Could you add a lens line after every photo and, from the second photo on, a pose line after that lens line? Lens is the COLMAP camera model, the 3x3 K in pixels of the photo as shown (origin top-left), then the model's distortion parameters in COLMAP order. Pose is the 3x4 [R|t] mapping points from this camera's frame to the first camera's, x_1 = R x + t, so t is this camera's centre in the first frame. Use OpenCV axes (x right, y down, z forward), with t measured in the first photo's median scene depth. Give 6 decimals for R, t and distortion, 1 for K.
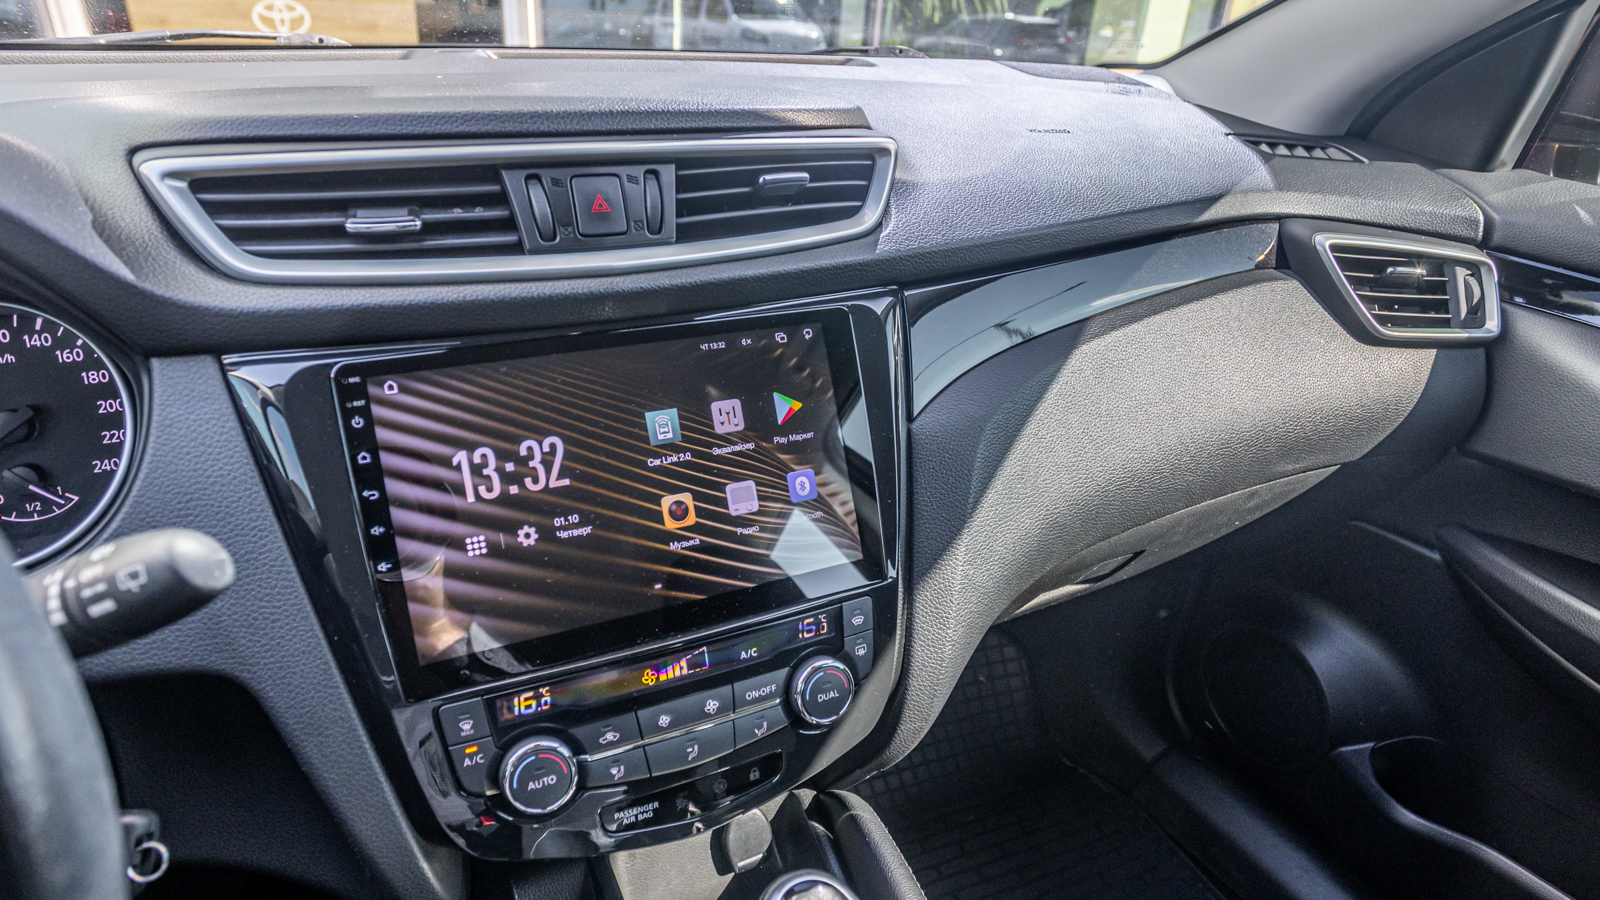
lens RADIAL K [[904.3, 0, 766.1], [0, 904.3, 473.5], [0, 0, 1]] dist [-0.051654, 0.023718]
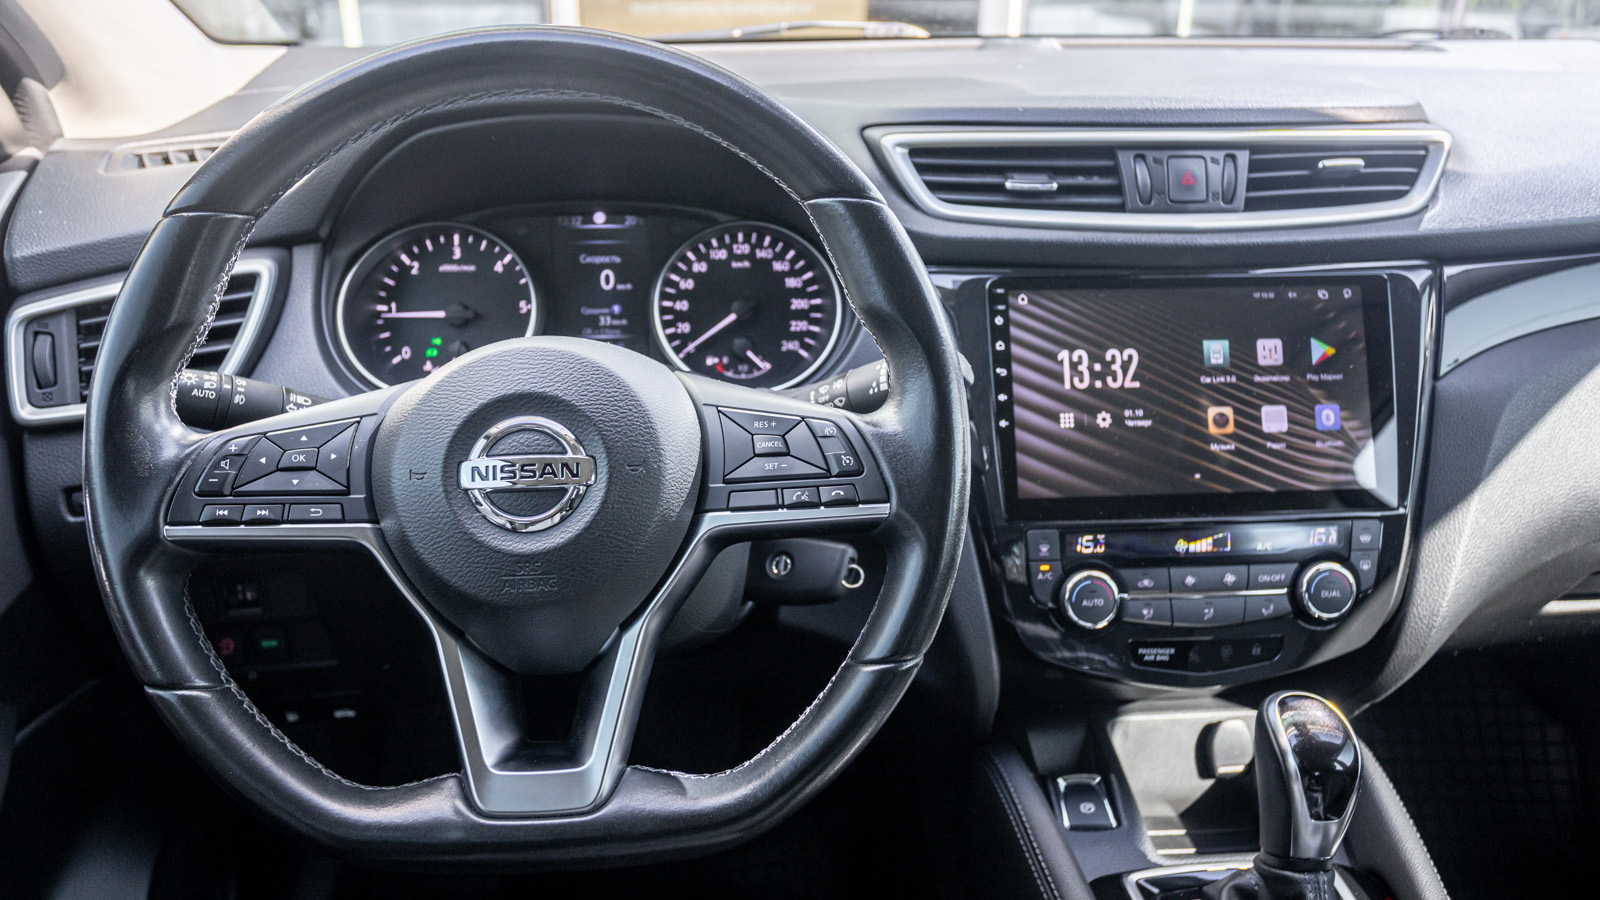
lens RADIAL K [[1134.8, 0, 824.1], [0, 1134.8, 431.2], [0, 0, 1]] dist [-0.027944, 0.032874]
pose [[0.929250, 0.113603, -0.351551, -0.054371], [-0.141370, 0.988469, -0.054260, 0.219051], [0.341333, 0.100120, 0.934595, -0.655492]]
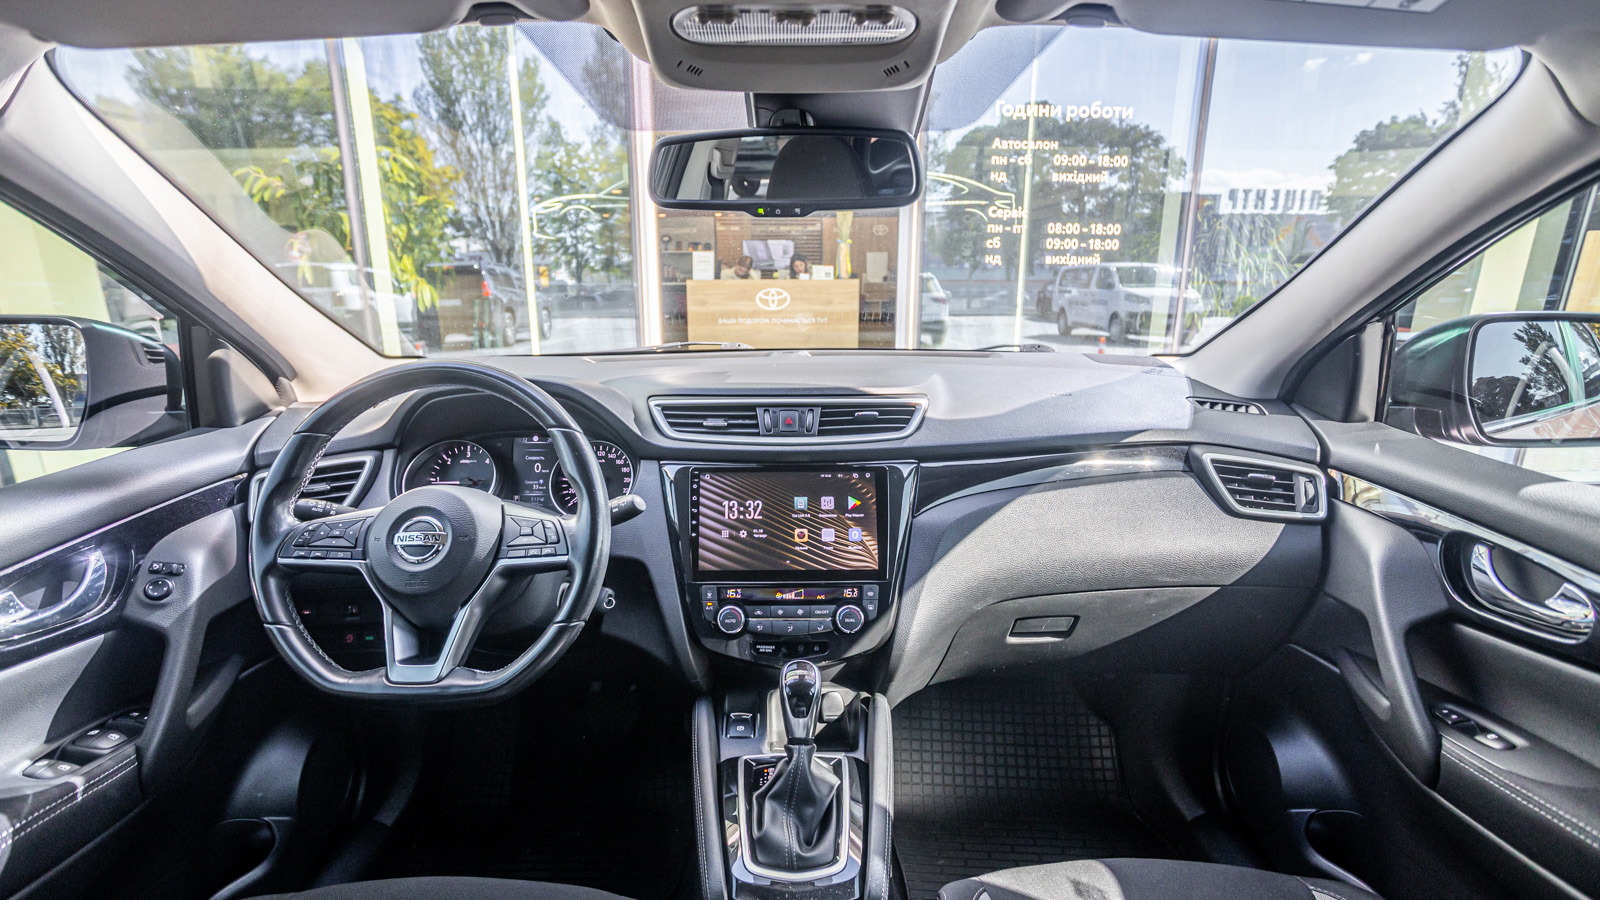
lens RADIAL K [[703.2, 0, 778.6], [0, 703.2, 489.6], [0, 0, 1]] dist [-0.034274, 0.000826]
pose [[0.902291, 0.078973, -0.423832, 0.692806], [-0.162456, 0.972895, -0.164571, 0.257191], [0.399347, 0.217345, 0.890664, -0.858298]]
